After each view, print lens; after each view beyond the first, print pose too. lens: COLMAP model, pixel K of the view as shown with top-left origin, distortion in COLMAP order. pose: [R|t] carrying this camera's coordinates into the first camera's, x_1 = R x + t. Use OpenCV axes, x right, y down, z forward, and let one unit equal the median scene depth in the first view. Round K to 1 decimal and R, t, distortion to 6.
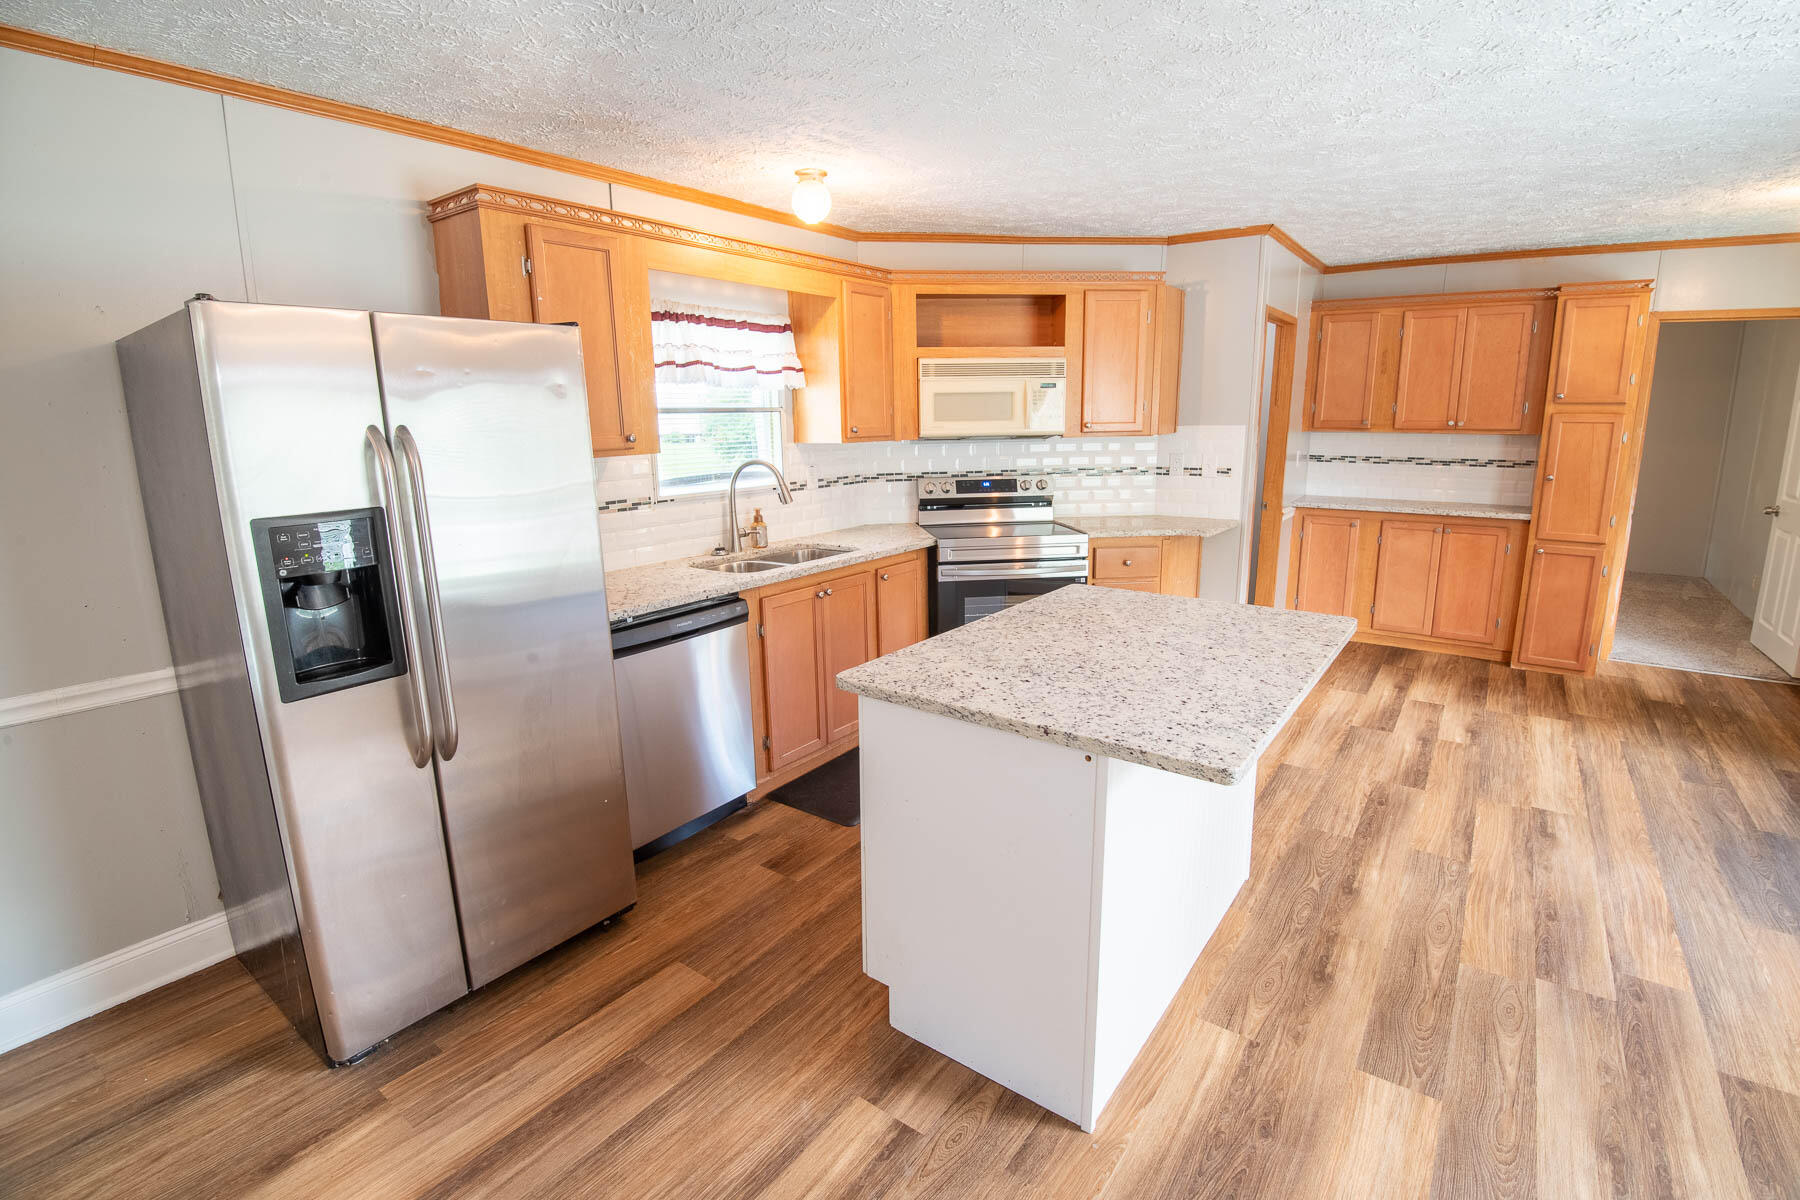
lens RADIAL K [[831.2, 0, 906.4], [0, 831.2, 579.4], [0, 0, 1]] dist [-0.030390, -0.006105]
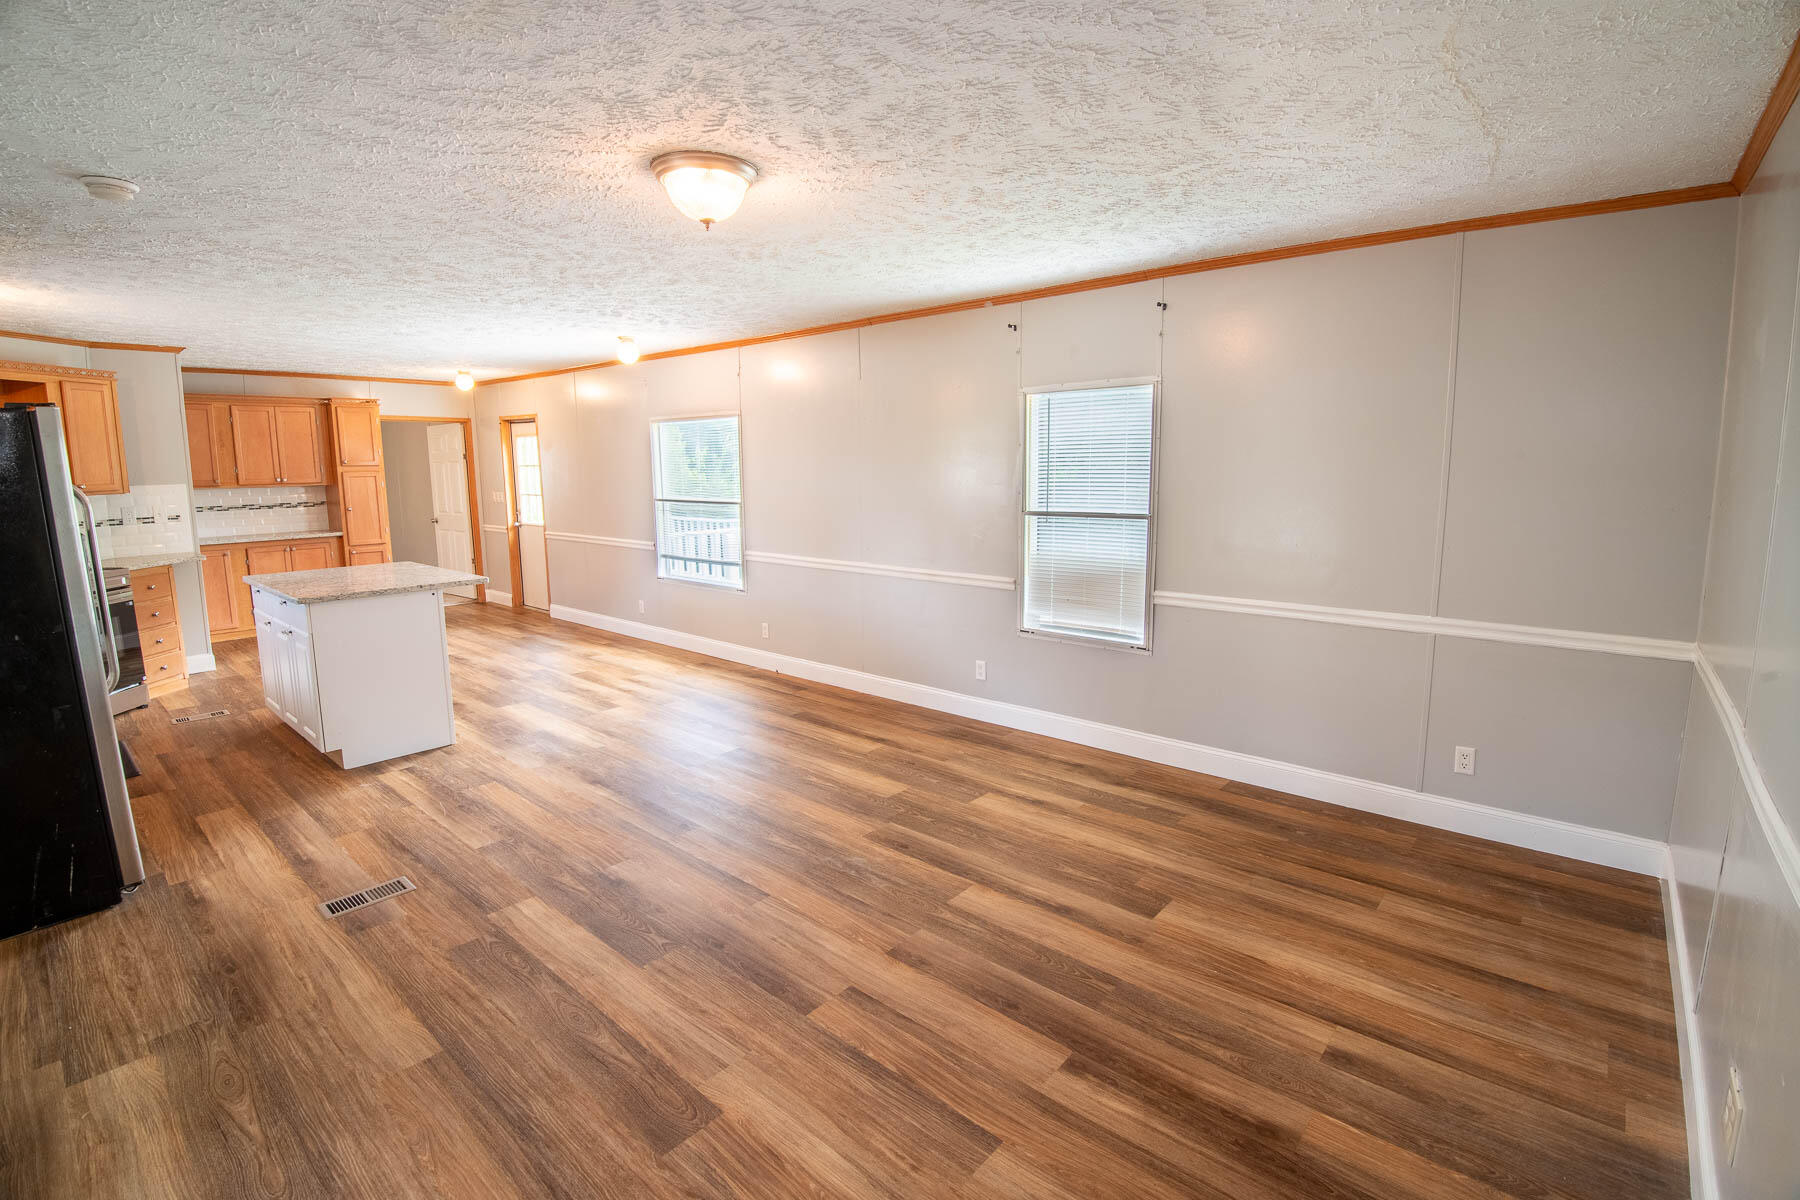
lens RADIAL K [[831.2, 0, 906.4], [0, 831.2, 579.4], [0, 0, 1]] dist [-0.030390, -0.006105]
pose [[0.082651, -0.130999, 0.987931, -0.829947], [0.204692, 0.972419, 0.111817, 0.065516], [-0.975331, 0.192980, 0.107186, -0.296971]]
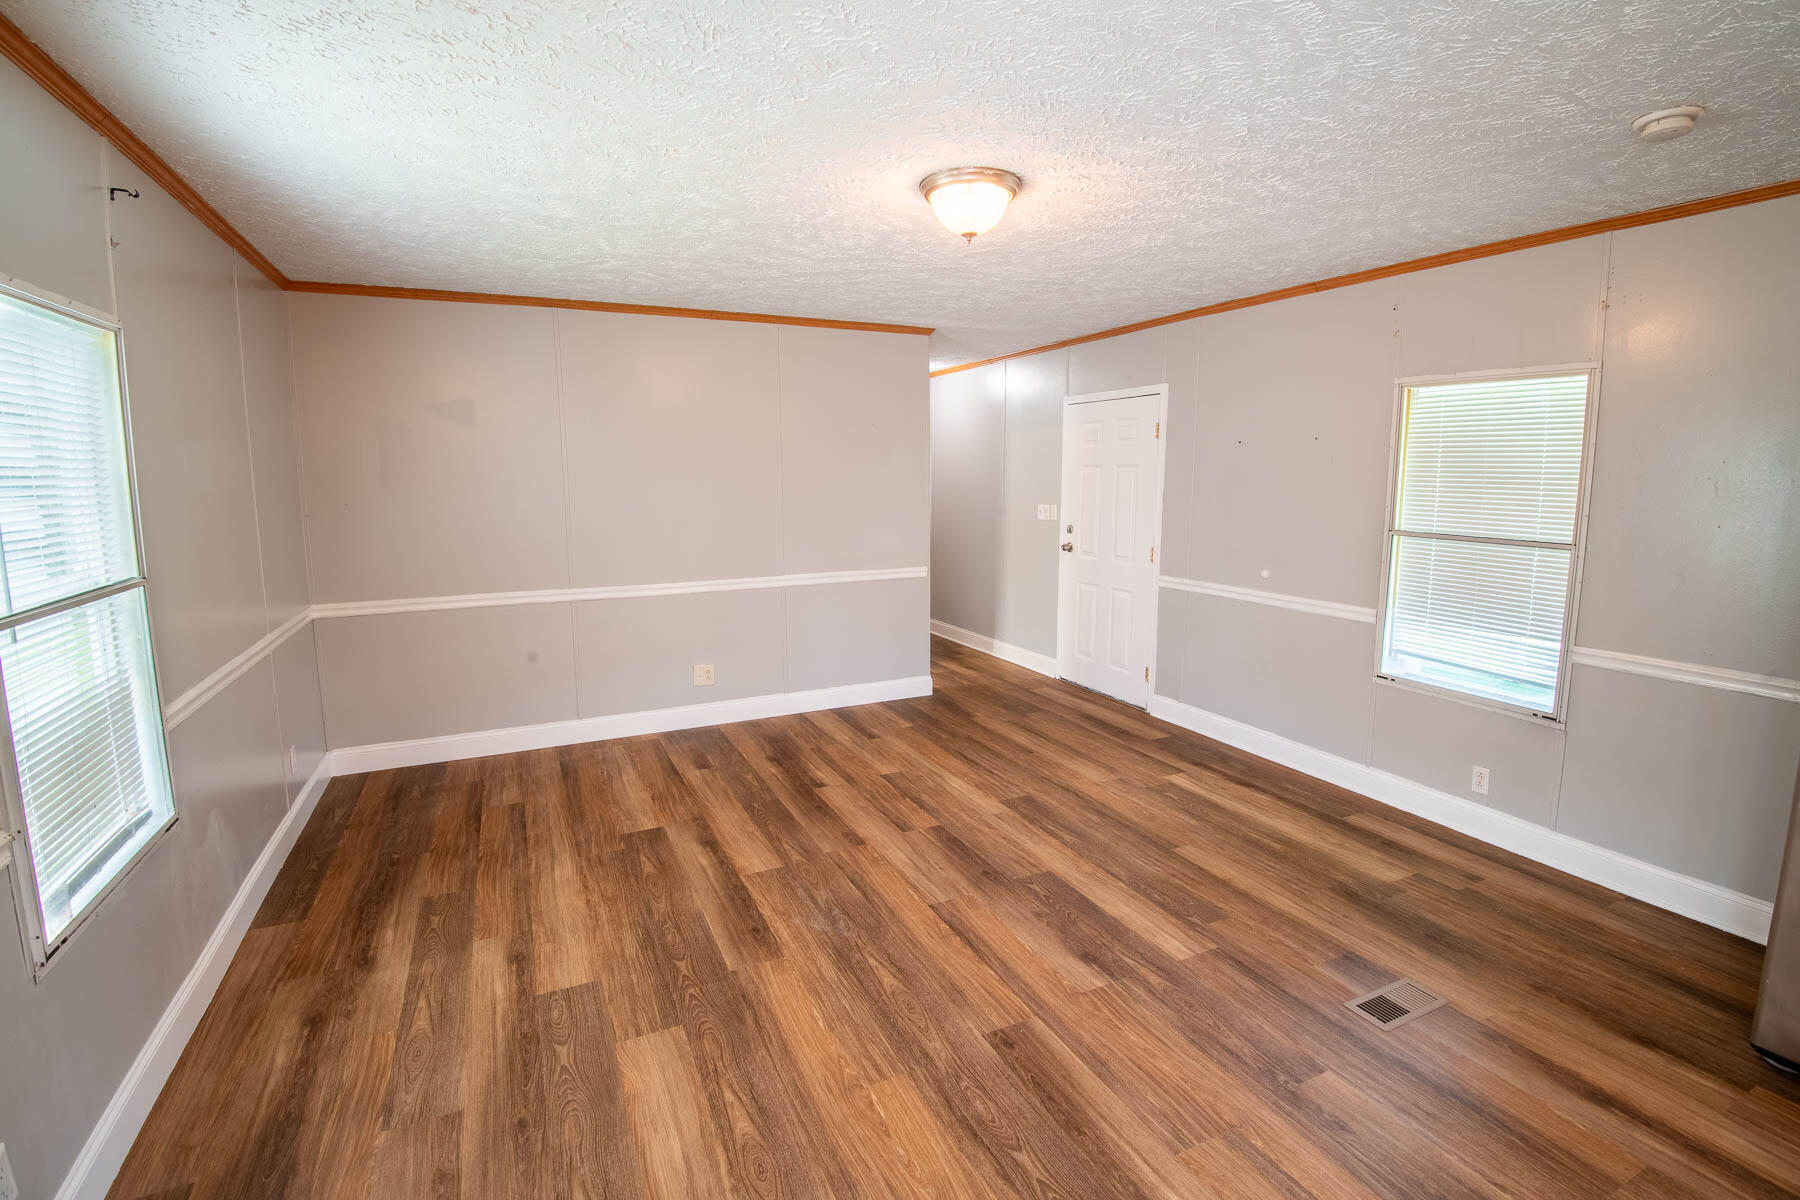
lens RADIAL K [[831.2, 0, 906.4], [0, 831.2, 579.4], [0, 0, 1]] dist [-0.030390, -0.006105]
pose [[-0.467992, 0.123060, -0.875123, 0.292109], [-0.168217, 0.959747, 0.224918, -0.026983], [0.867575, 0.252470, -0.428454, 0.114937]]
